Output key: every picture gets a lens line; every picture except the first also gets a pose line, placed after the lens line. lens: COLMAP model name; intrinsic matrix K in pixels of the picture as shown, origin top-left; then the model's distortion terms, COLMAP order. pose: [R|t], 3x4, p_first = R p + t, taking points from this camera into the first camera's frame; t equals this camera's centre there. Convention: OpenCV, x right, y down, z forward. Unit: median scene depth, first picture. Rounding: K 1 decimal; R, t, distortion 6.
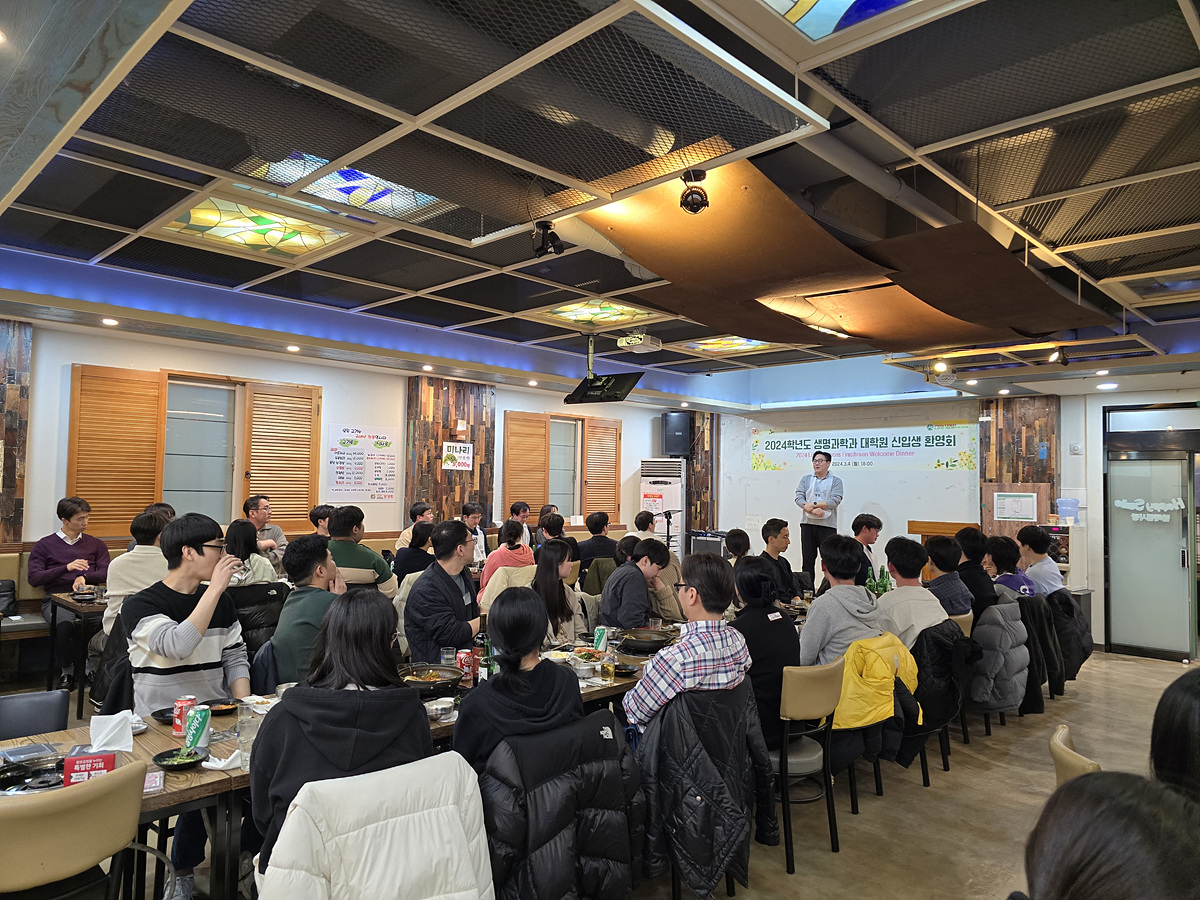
lens RADIAL K [[796.6, 0, 590.0], [0, 796.6, 451.0], [0, 0, 1]] dist [0.059220, -0.032804]
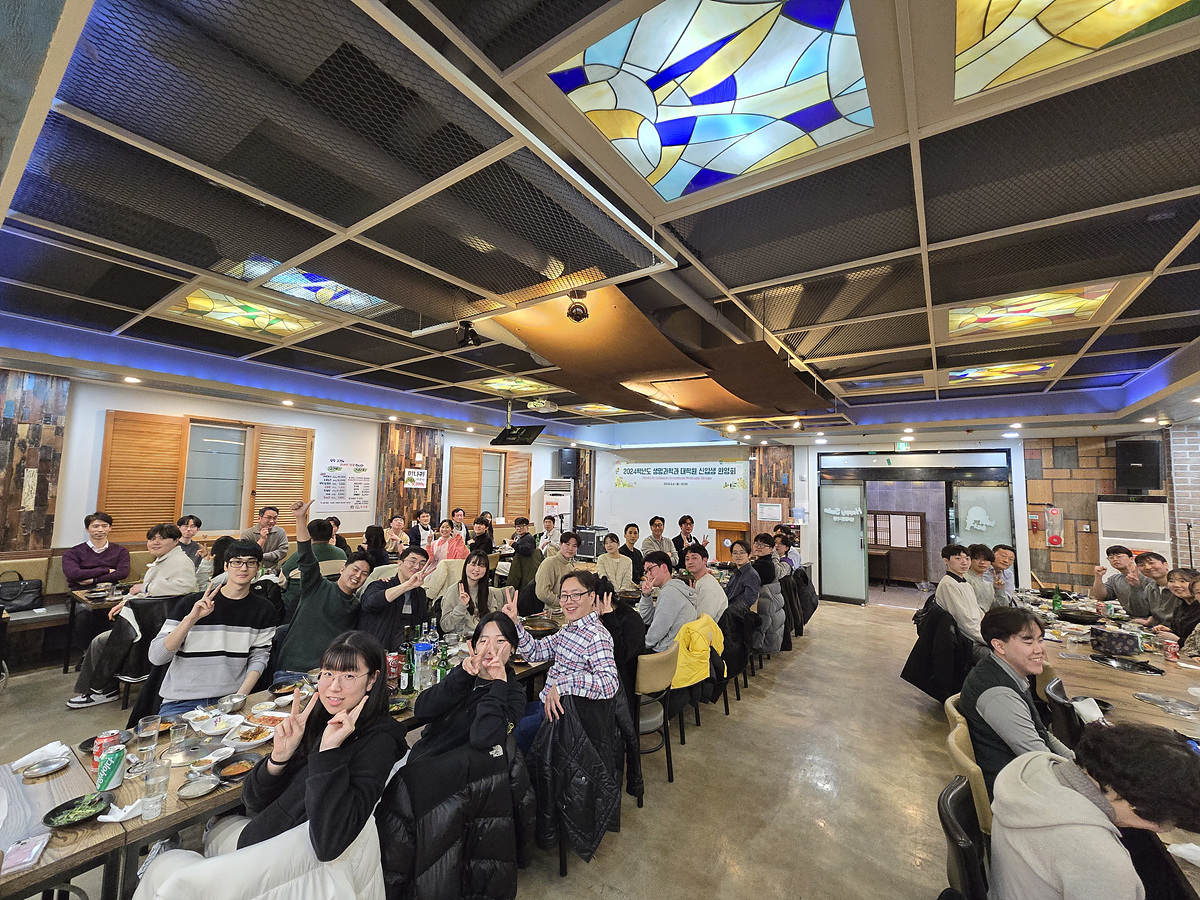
lens RADIAL K [[487.2, 0, 597.9], [0, 487.2, 450.2], [0, 0, 1]] dist [0.000681, 0.000087]
pose [[0.985980, 0.018302, 0.165855, 0.020088], [-0.013201, 0.999407, -0.031802, -0.035778], [-0.166338, 0.029167, 0.985637, 0.123191]]
